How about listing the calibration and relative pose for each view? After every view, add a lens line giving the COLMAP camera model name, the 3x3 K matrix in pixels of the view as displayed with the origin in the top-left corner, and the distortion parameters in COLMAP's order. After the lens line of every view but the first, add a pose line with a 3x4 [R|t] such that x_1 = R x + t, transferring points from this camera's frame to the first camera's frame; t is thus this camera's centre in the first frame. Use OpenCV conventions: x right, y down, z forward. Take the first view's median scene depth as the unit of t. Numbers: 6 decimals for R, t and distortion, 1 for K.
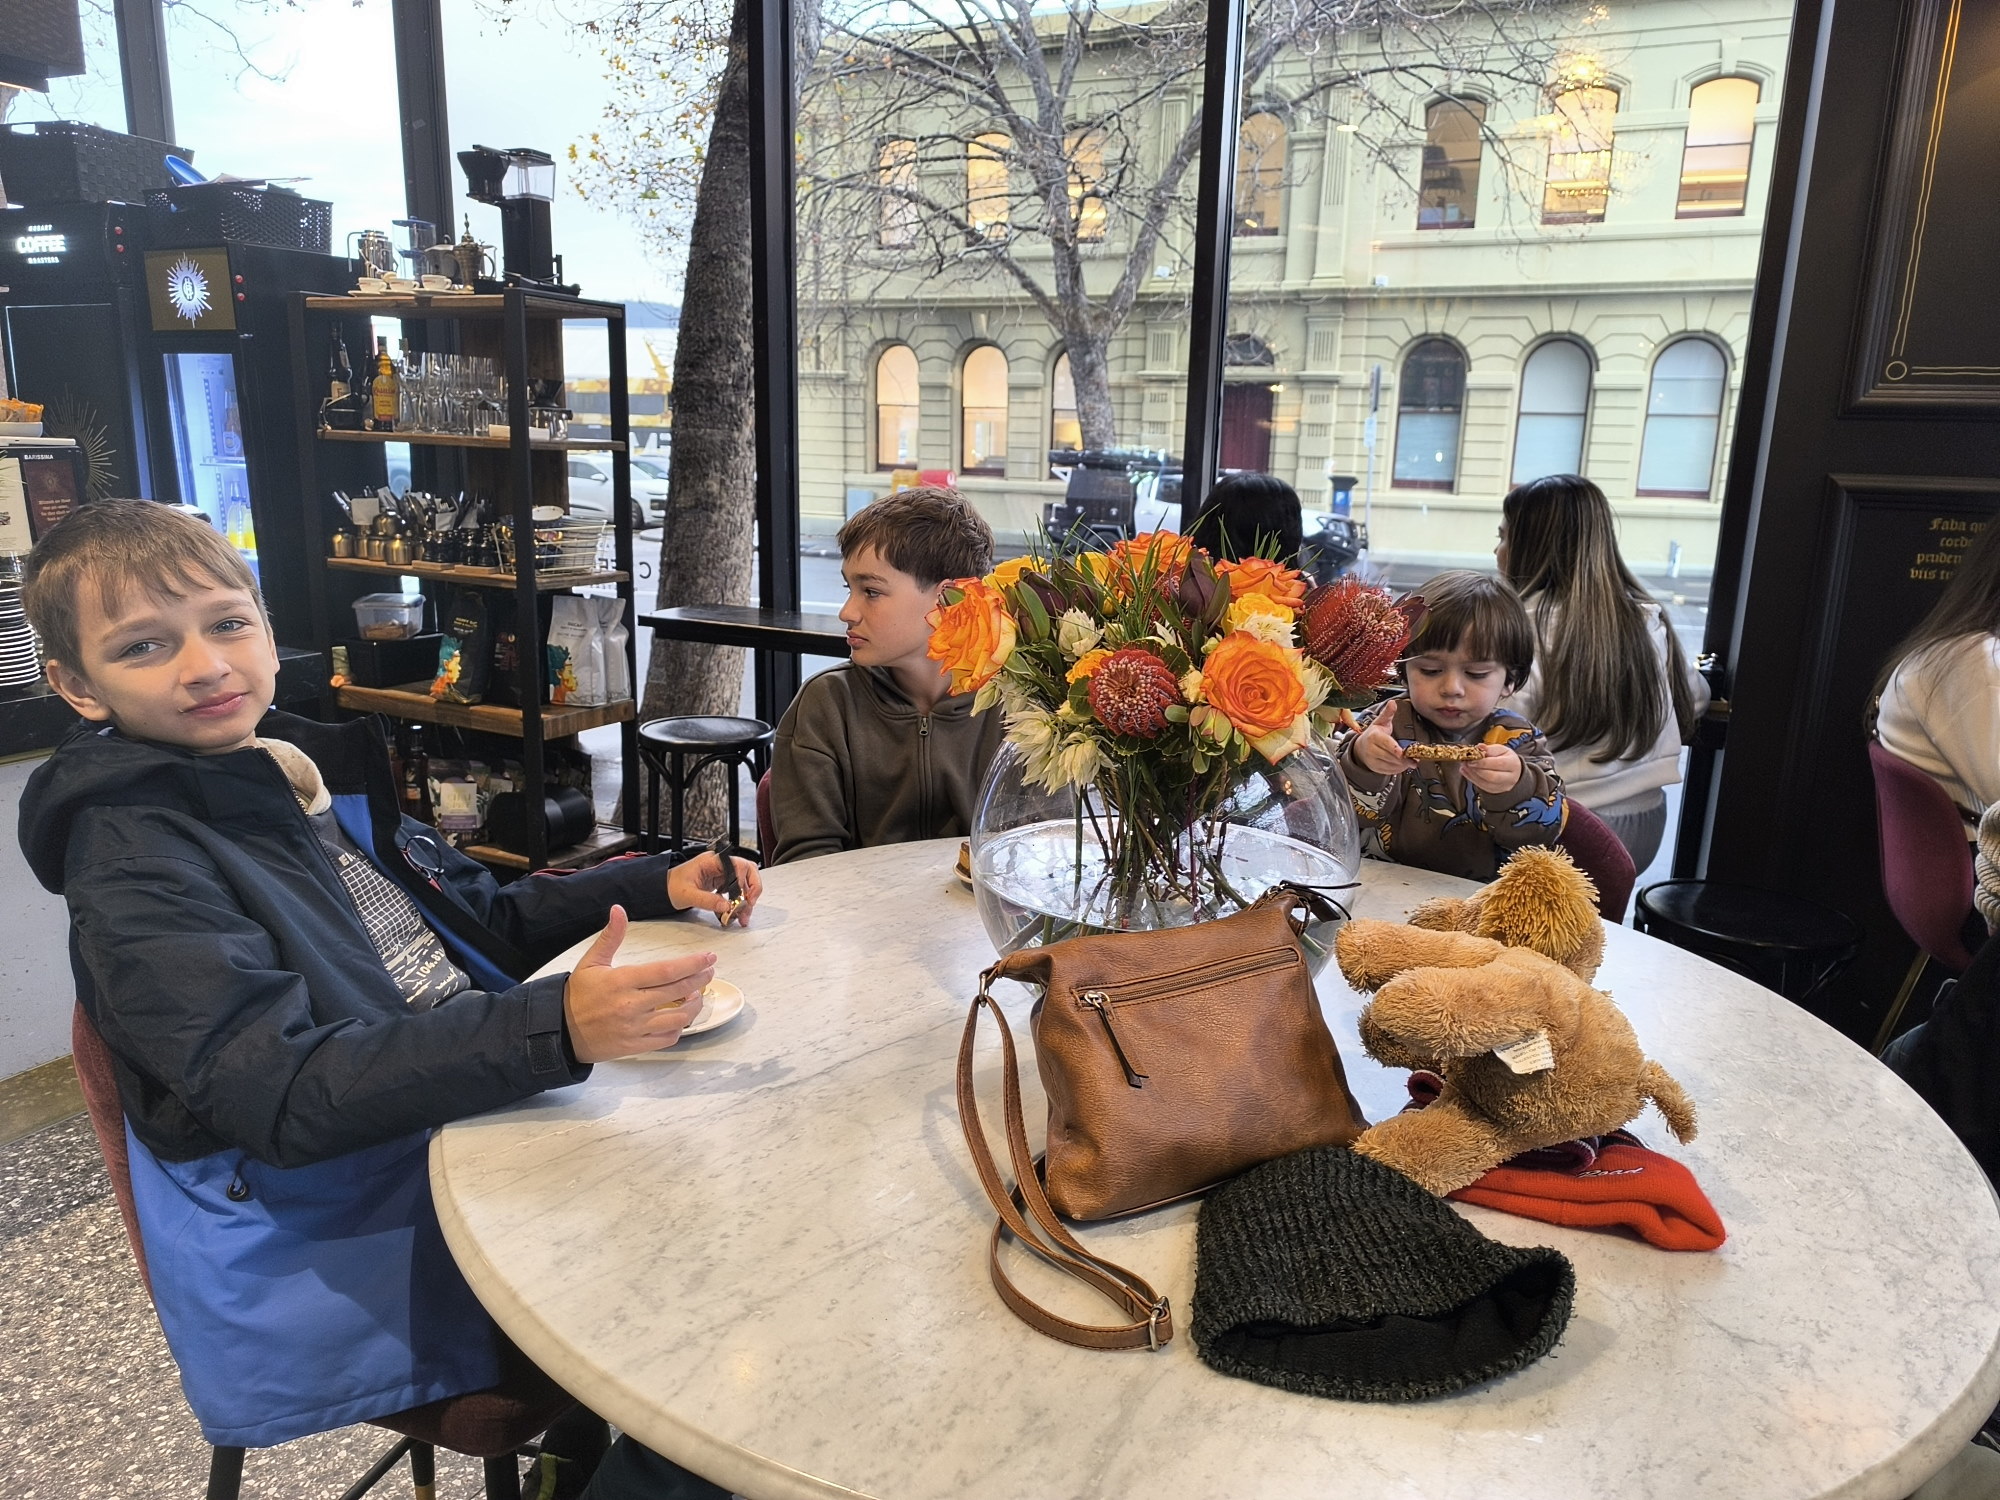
lens RADIAL K [[1361.2, 0, 1006.2], [0, 1361.2, 757.3], [0, 0, 1]] dist [0.057953, -0.001678]
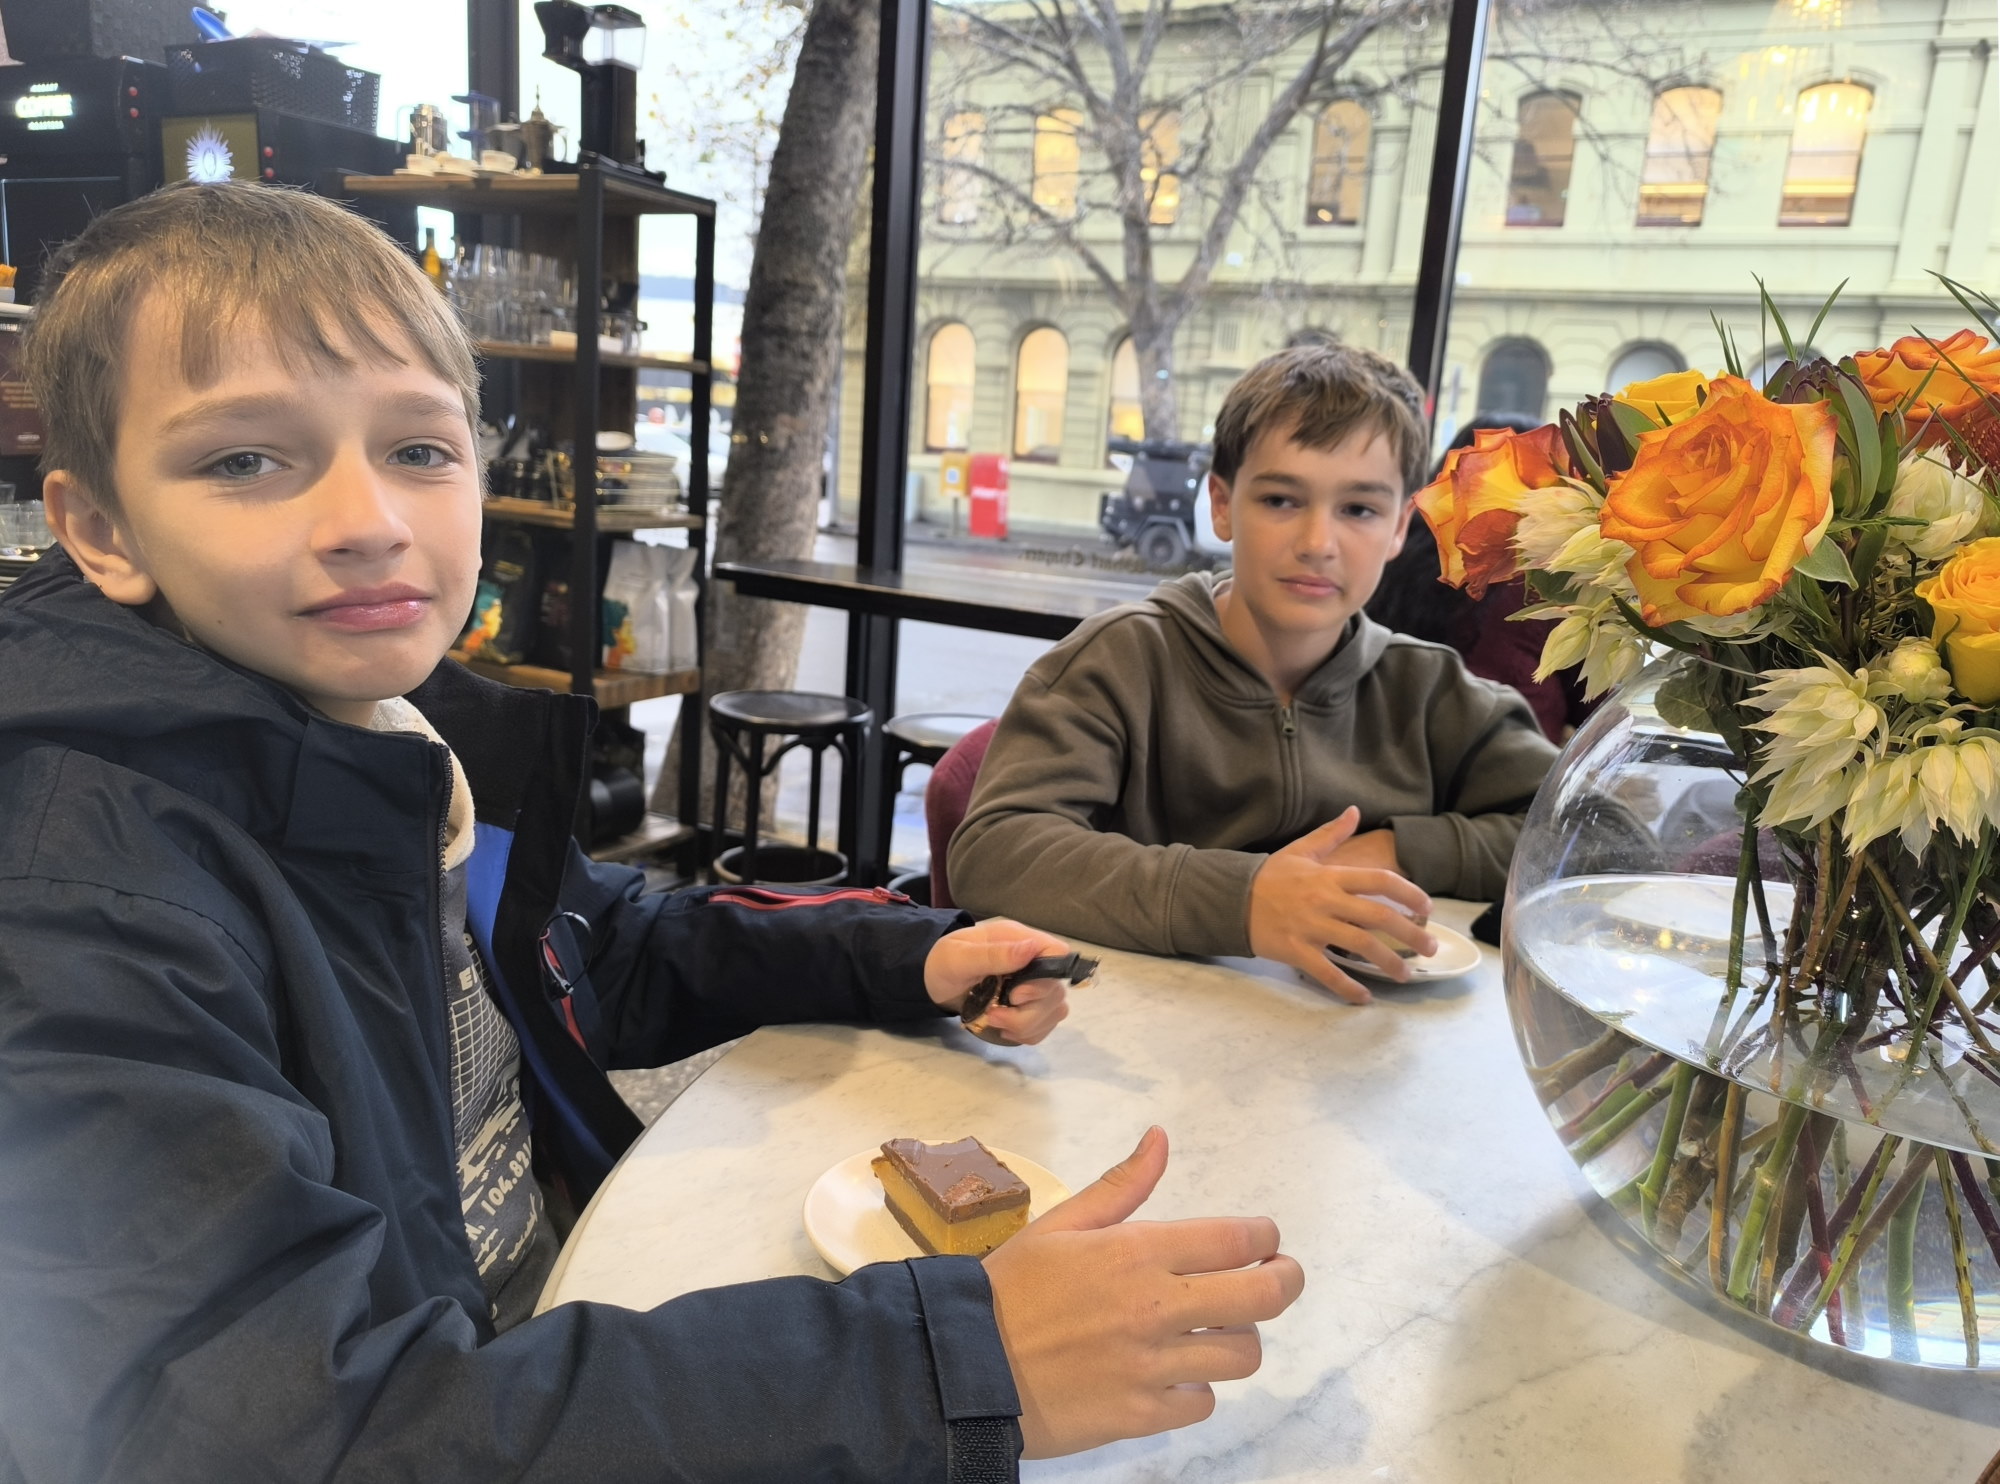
lens RADIAL K [[1361.2, 0, 995.1], [0, 1361.2, 733.0], [0, 0, 1]] dist [0.057953, -0.001678]
pose [[0.998609, 0.050005, -0.016741, -0.046816], [-0.050280, 0.998600, -0.016420, 0.001822], [0.015896, 0.017239, 0.999725, 0.100206]]
